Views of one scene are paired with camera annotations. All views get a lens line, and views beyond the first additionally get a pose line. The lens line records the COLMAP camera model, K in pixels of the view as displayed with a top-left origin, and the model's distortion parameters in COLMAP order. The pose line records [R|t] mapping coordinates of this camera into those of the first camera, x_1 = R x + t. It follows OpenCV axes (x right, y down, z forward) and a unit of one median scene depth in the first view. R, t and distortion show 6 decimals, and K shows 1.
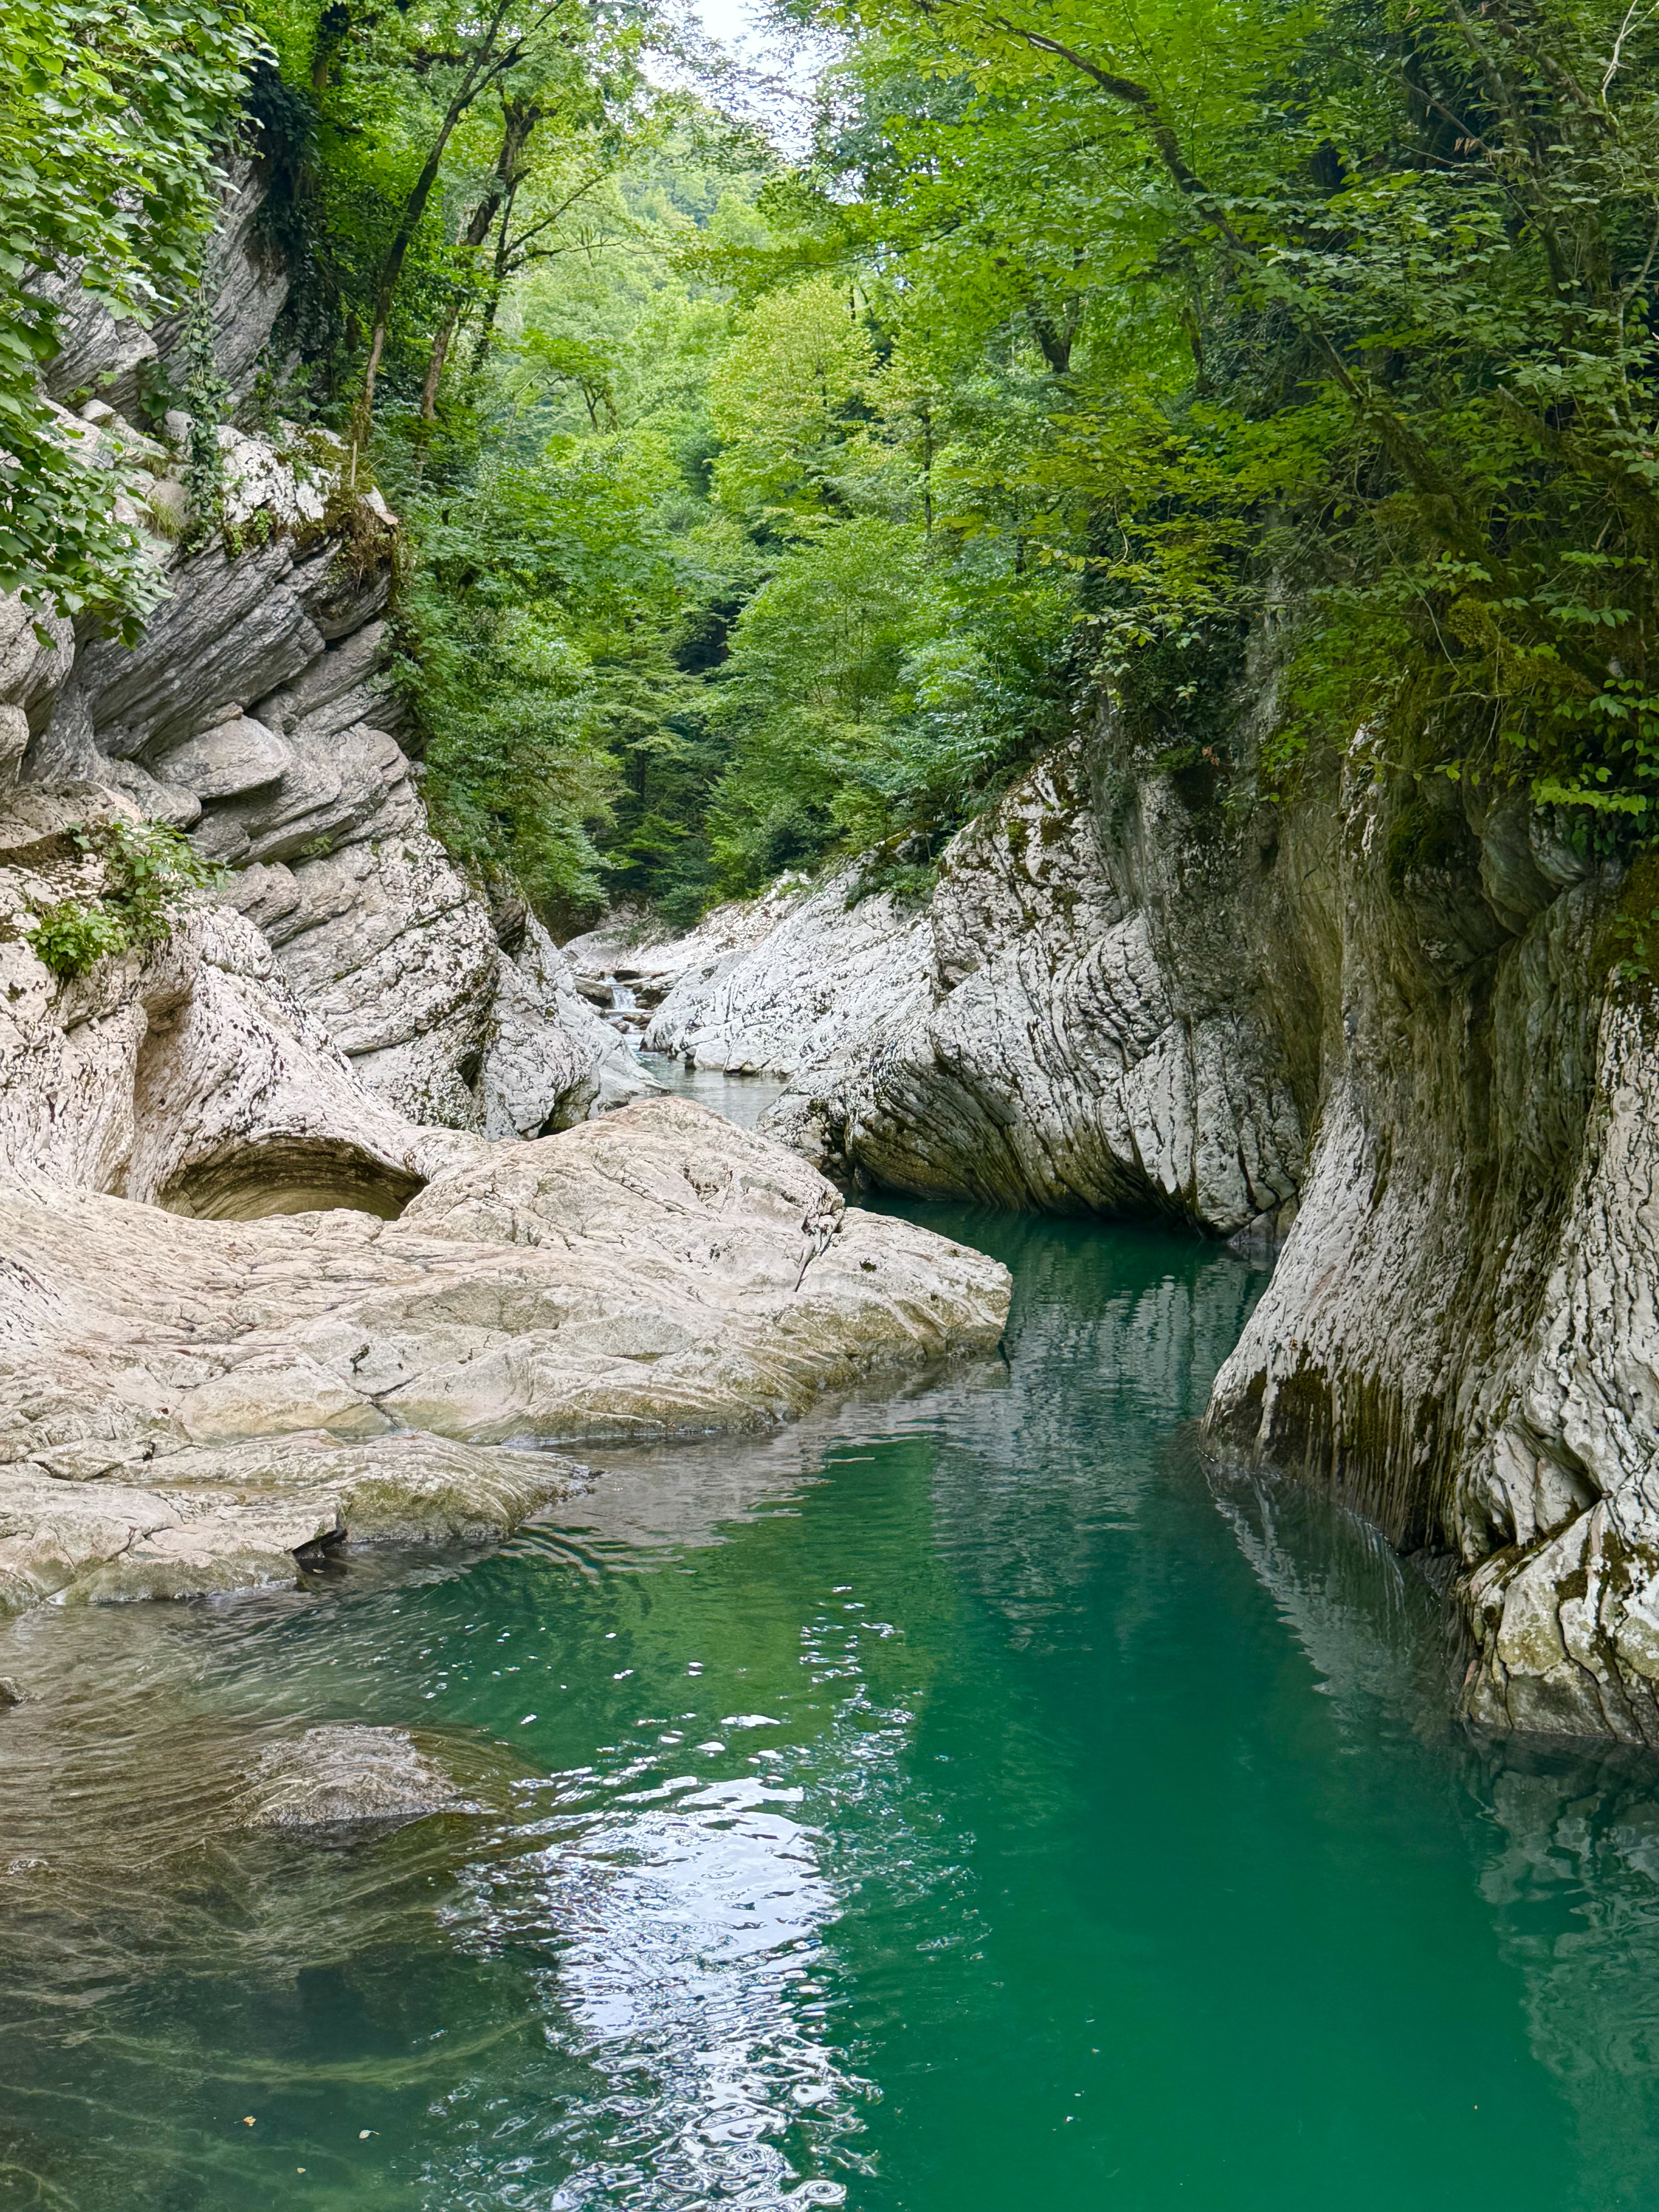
lens RADIAL K [[2170.0, 0, 829.5], [0, 2170.0, 1106.0], [0, 0, 1]] dist [0.057908, -0.005133]
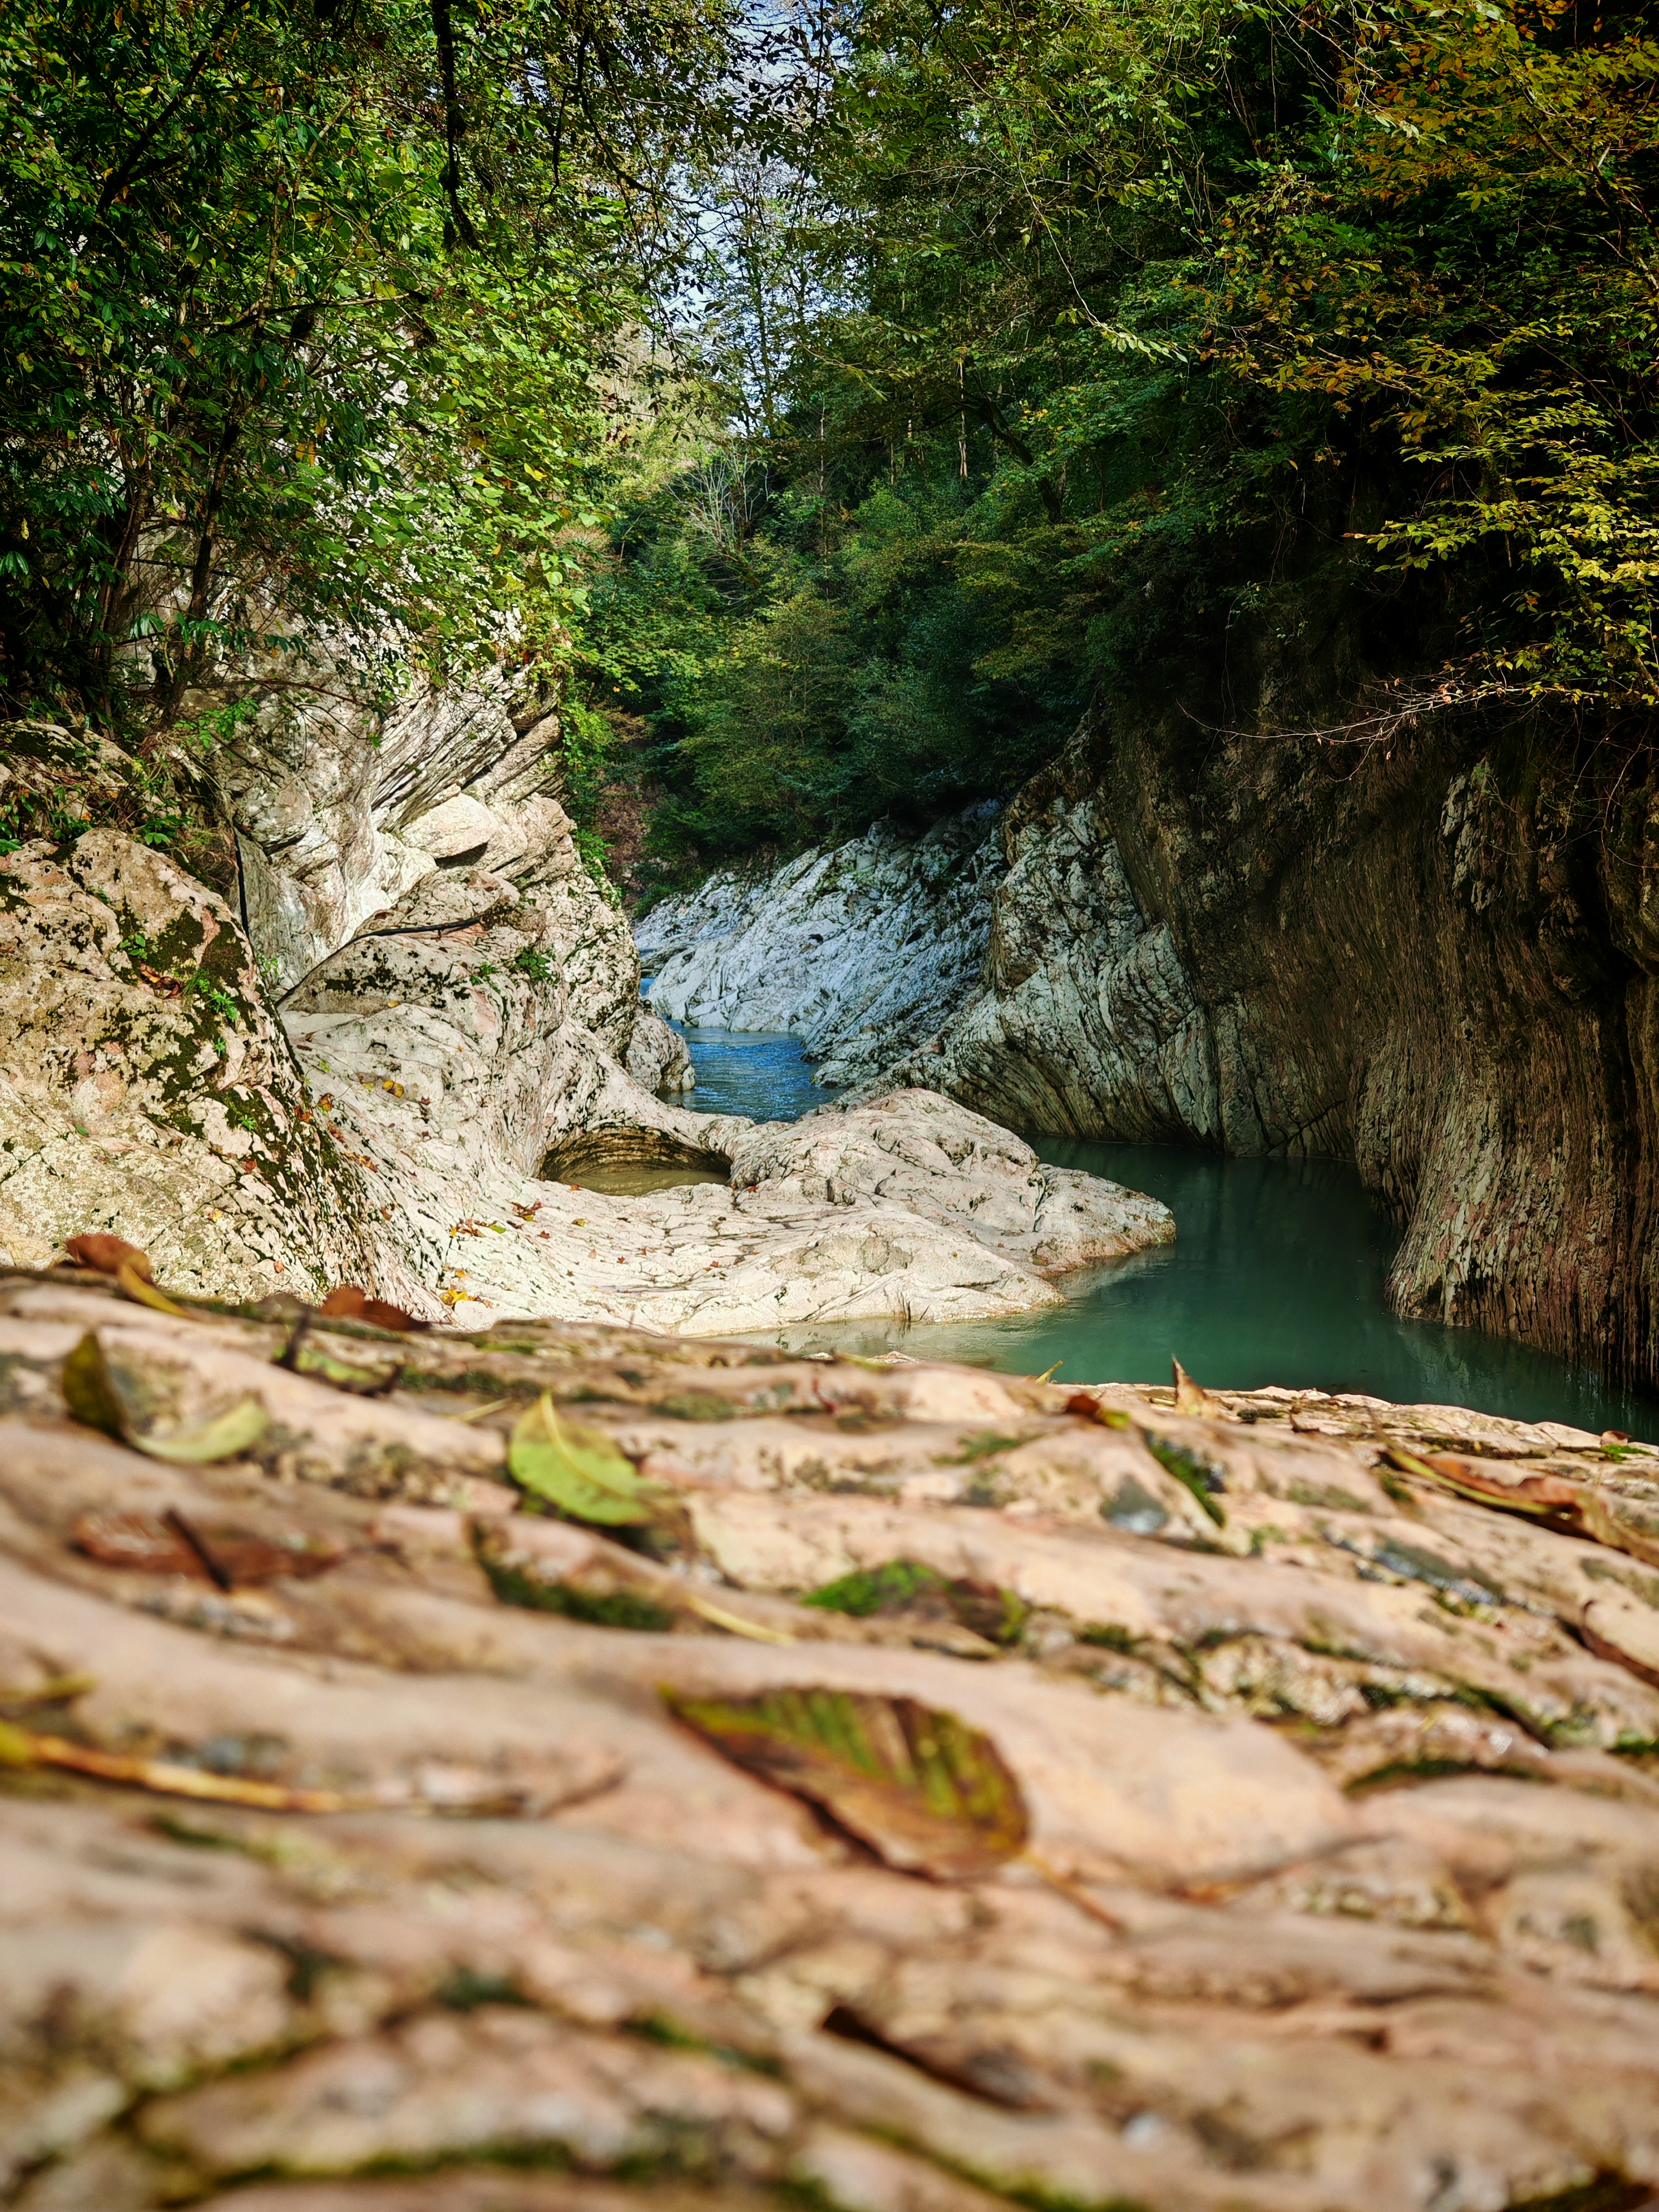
lens RADIAL K [[1716.1, 0, 829.5], [0, 1716.1, 1106.0], [0, 0, 1]] dist [0.005473, -0.001134]
pose [[0.996779, -0.038227, 0.070503, -0.141576], [0.035716, 0.998694, 0.036531, -0.024057], [-0.071808, -0.033895, 0.996842, -0.045460]]
